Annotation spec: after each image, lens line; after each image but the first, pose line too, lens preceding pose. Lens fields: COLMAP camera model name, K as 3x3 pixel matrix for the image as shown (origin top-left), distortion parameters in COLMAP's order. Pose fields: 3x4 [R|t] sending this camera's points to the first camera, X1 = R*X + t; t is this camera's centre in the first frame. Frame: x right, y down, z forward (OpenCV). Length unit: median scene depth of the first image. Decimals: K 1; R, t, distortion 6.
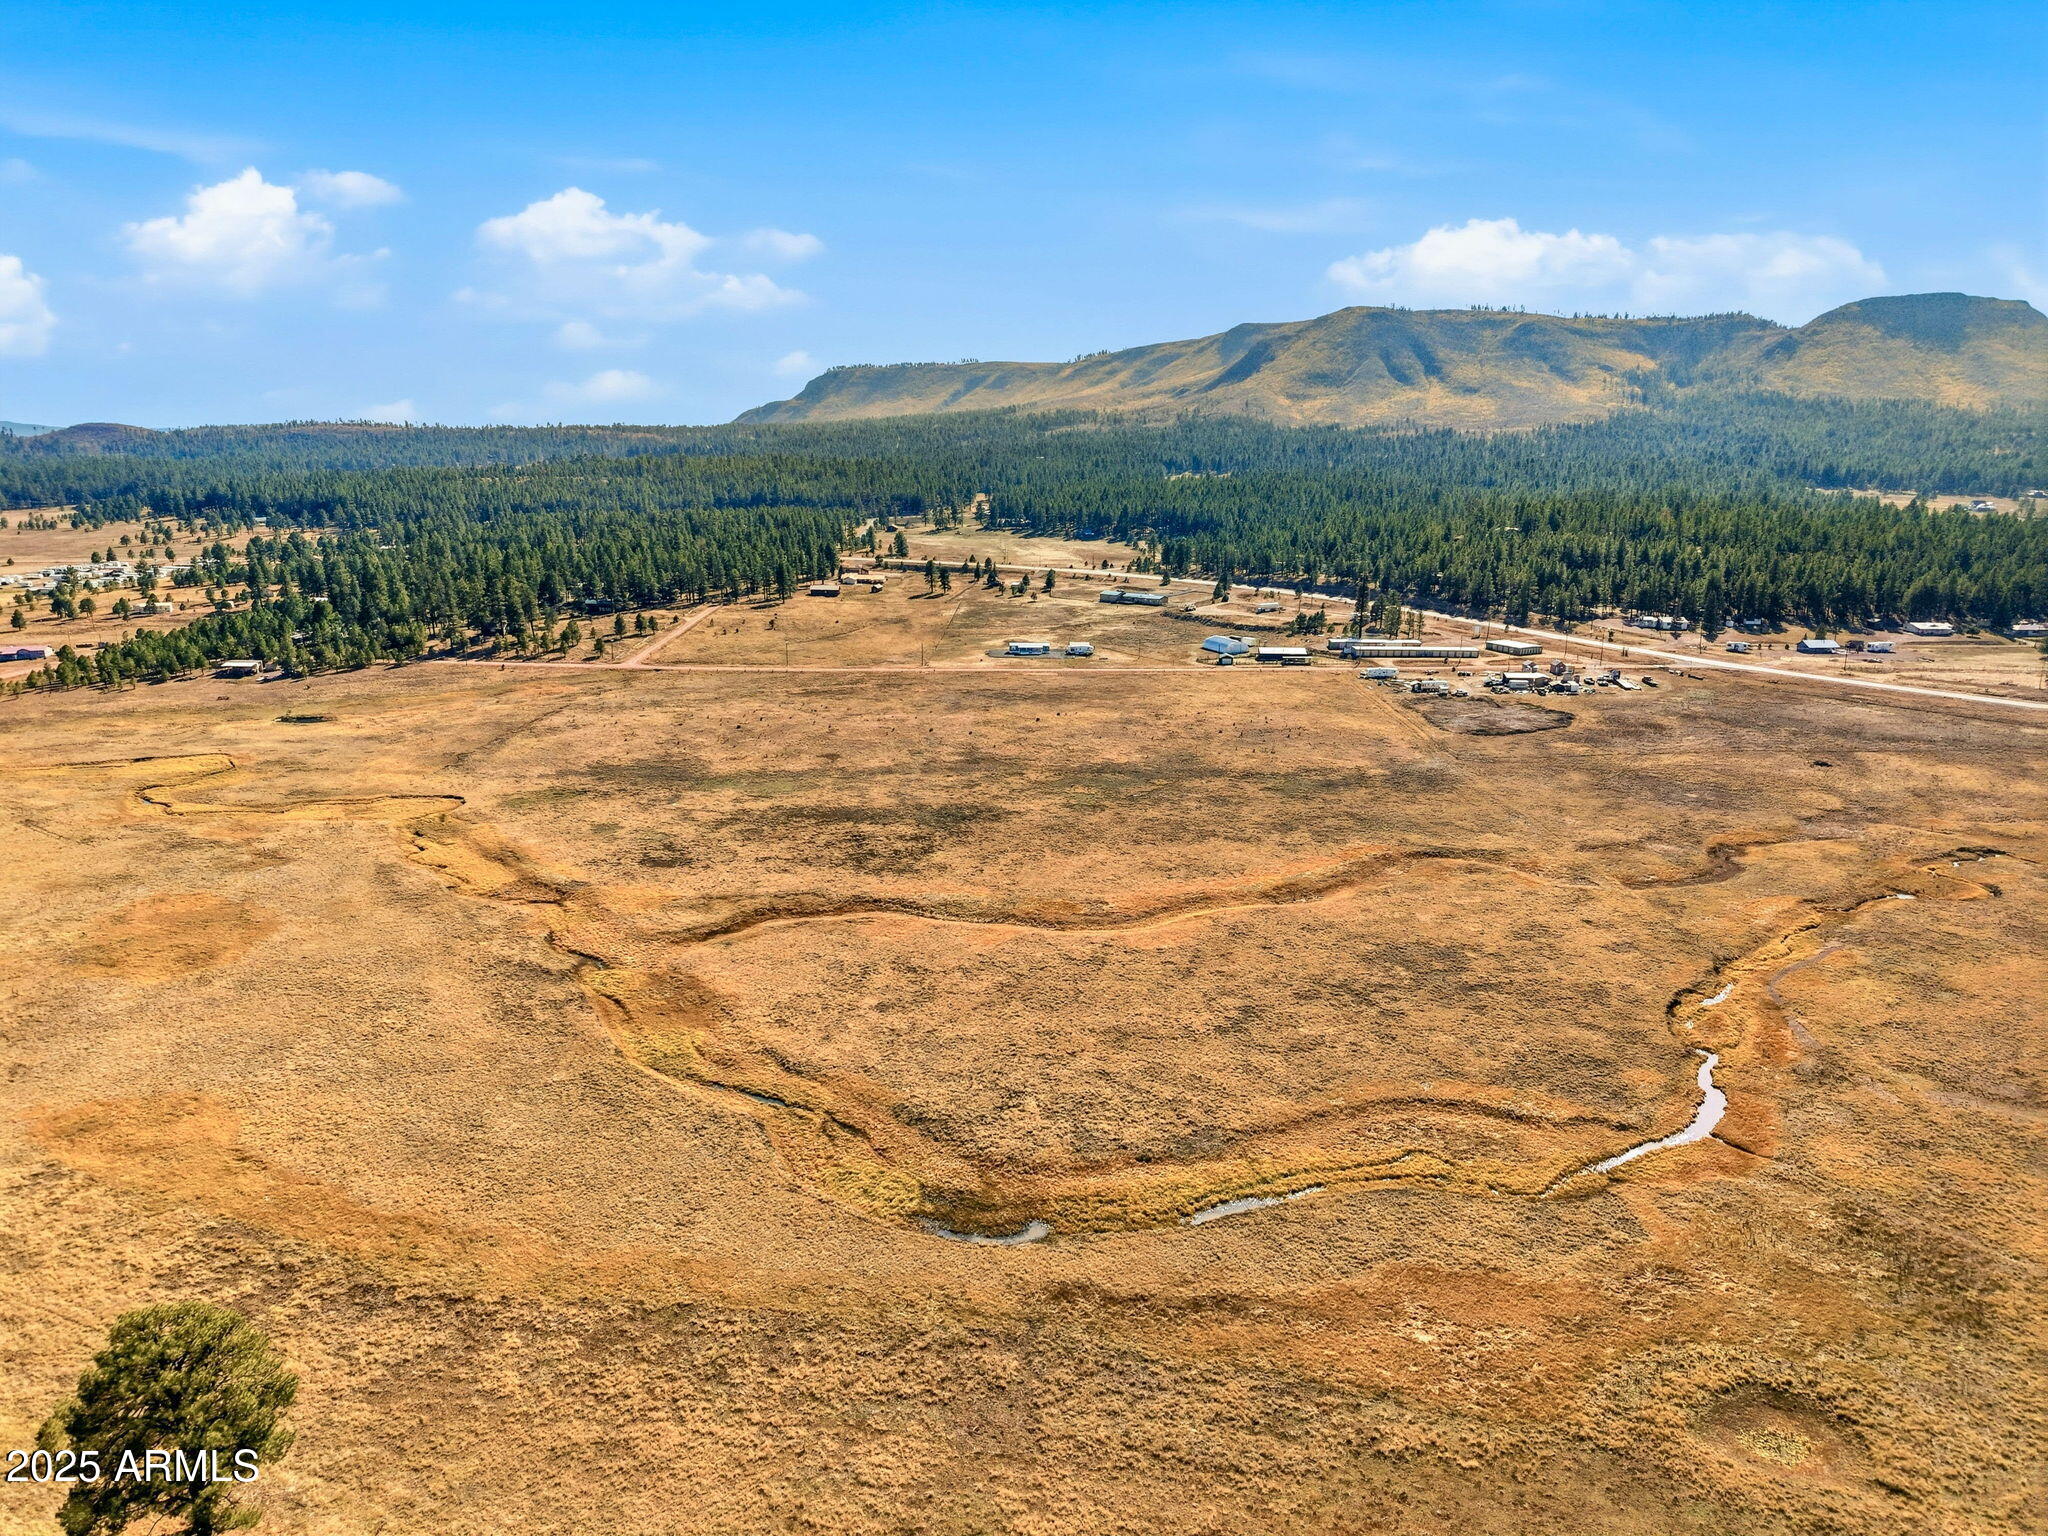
lens RADIAL K [[1376.5, 0, 1008.4], [0, 1376.5, 768.4], [0, 0, 1]] dist [0.013411, -0.011948]
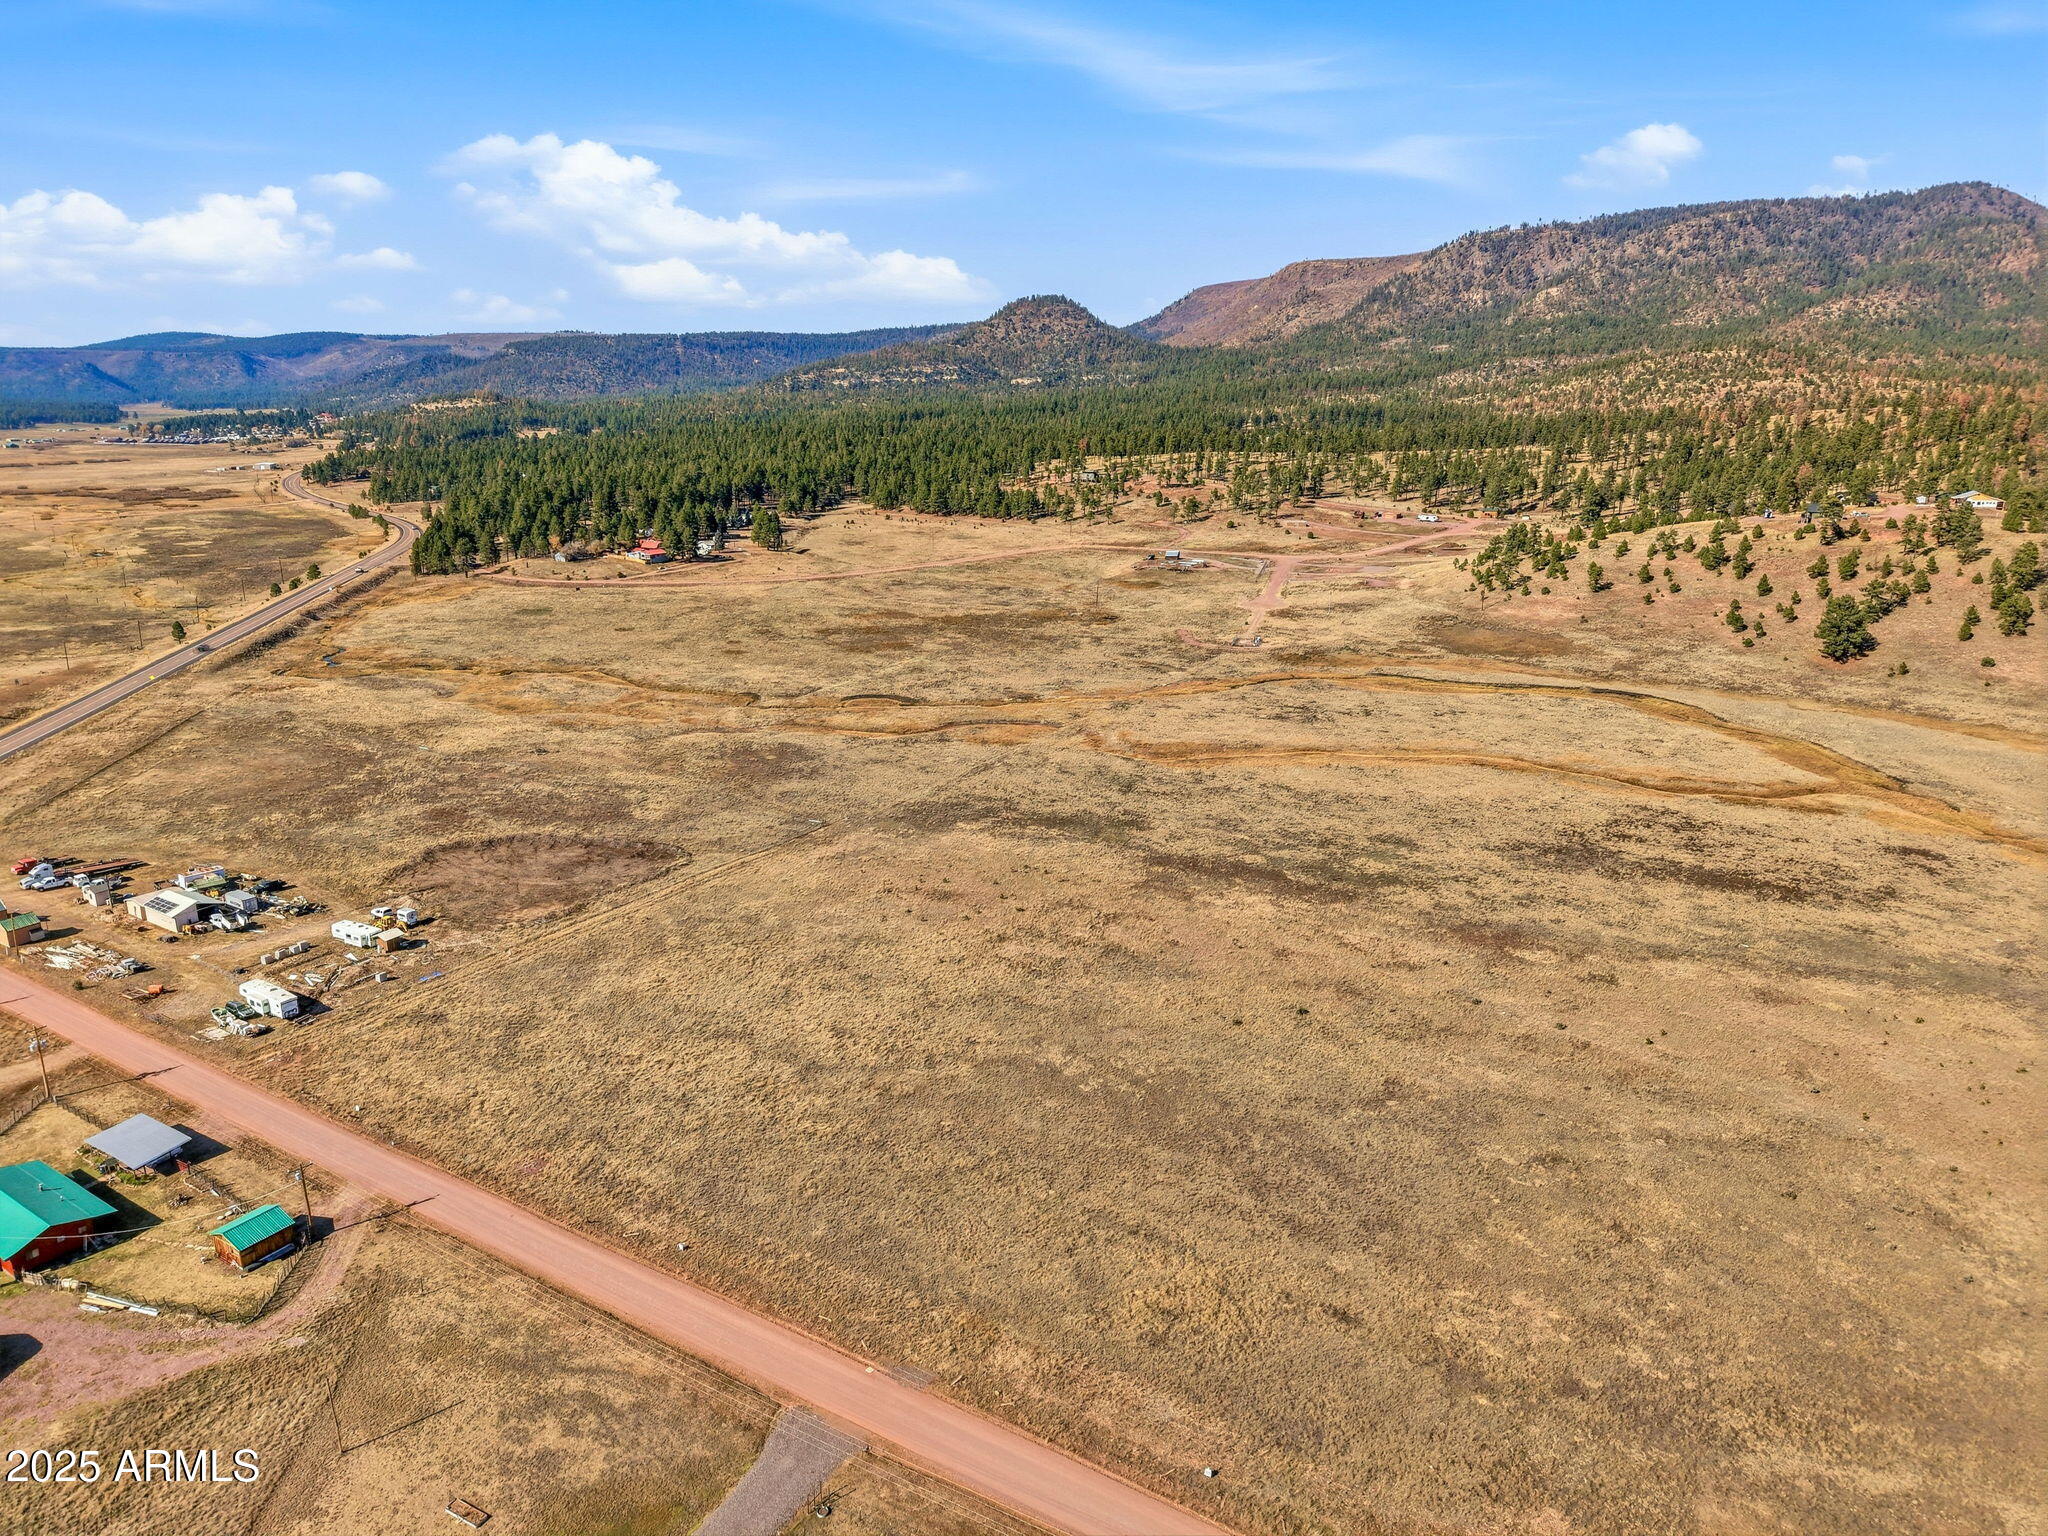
lens RADIAL K [[1376.5, 0, 1007.2], [0, 1376.5, 782.5], [0, 0, 1]] dist [0.013411, -0.011948]
pose [[-0.873400, -0.140090, 0.466419, -0.096946], [0.104176, 0.881822, 0.459932, -0.329048], [-0.475731, 0.450294, -0.755589, 1.374405]]
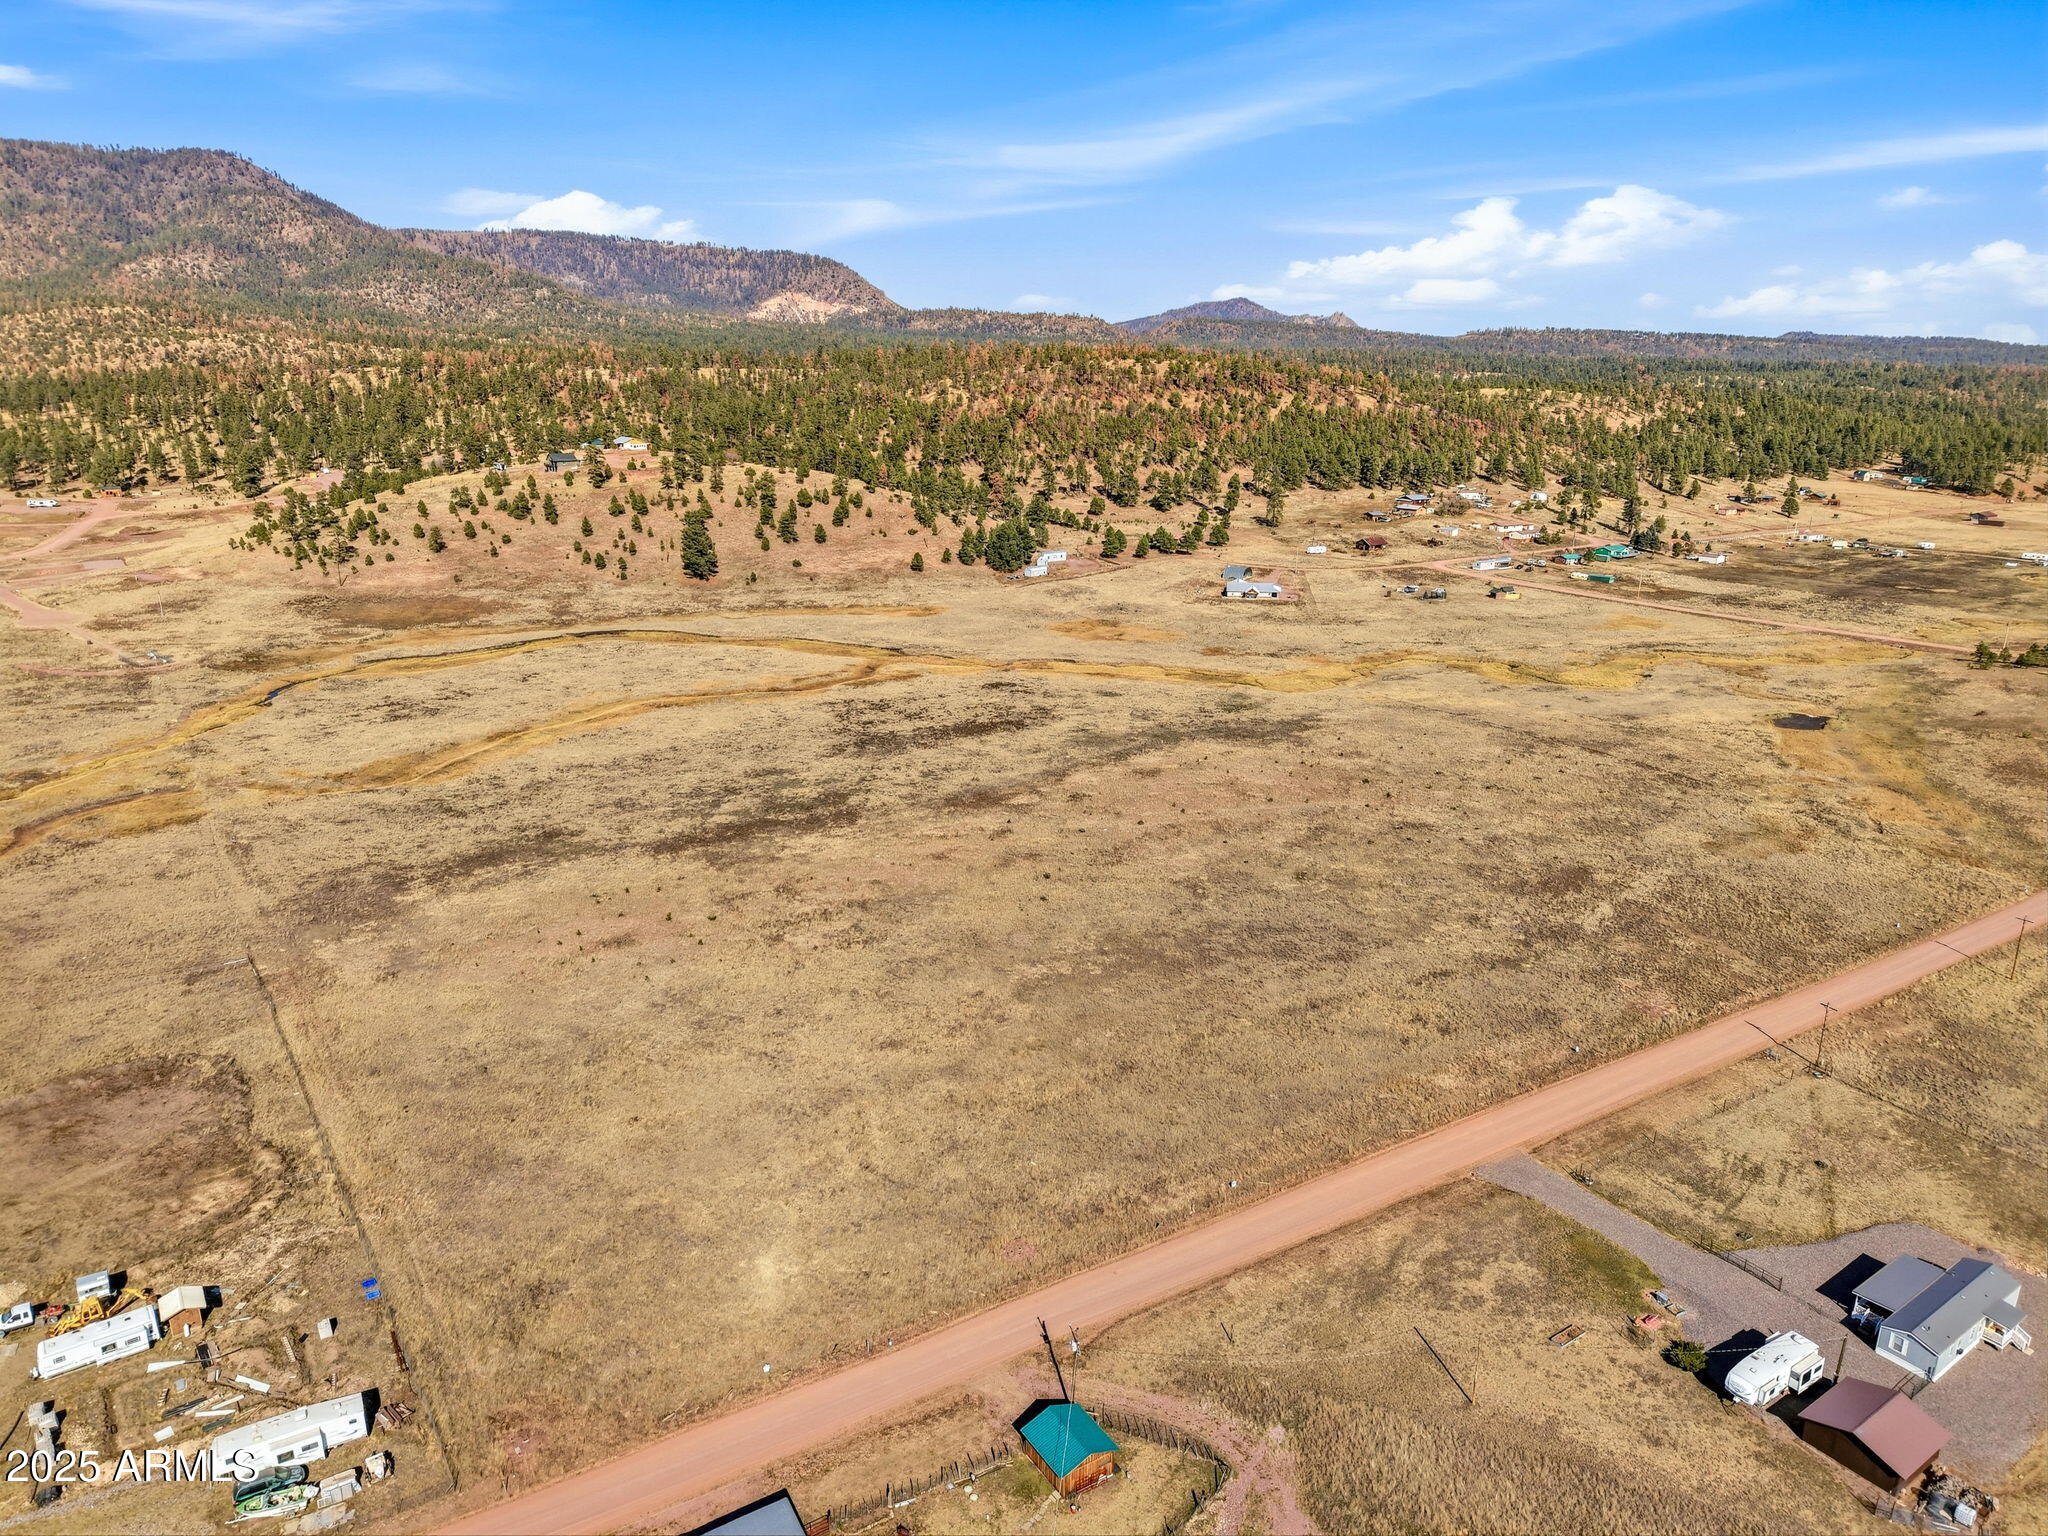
lens RADIAL K [[1376.5, 0, 1038.7], [0, 1376.5, 765.7], [0, 0, 1]] dist [0.013411, -0.011948]
pose [[-0.819073, 0.148895, -0.554031, 0.329851], [-0.144157, 0.881329, 0.449976, -0.327474], [0.555283, 0.448430, -0.700408, 1.379400]]
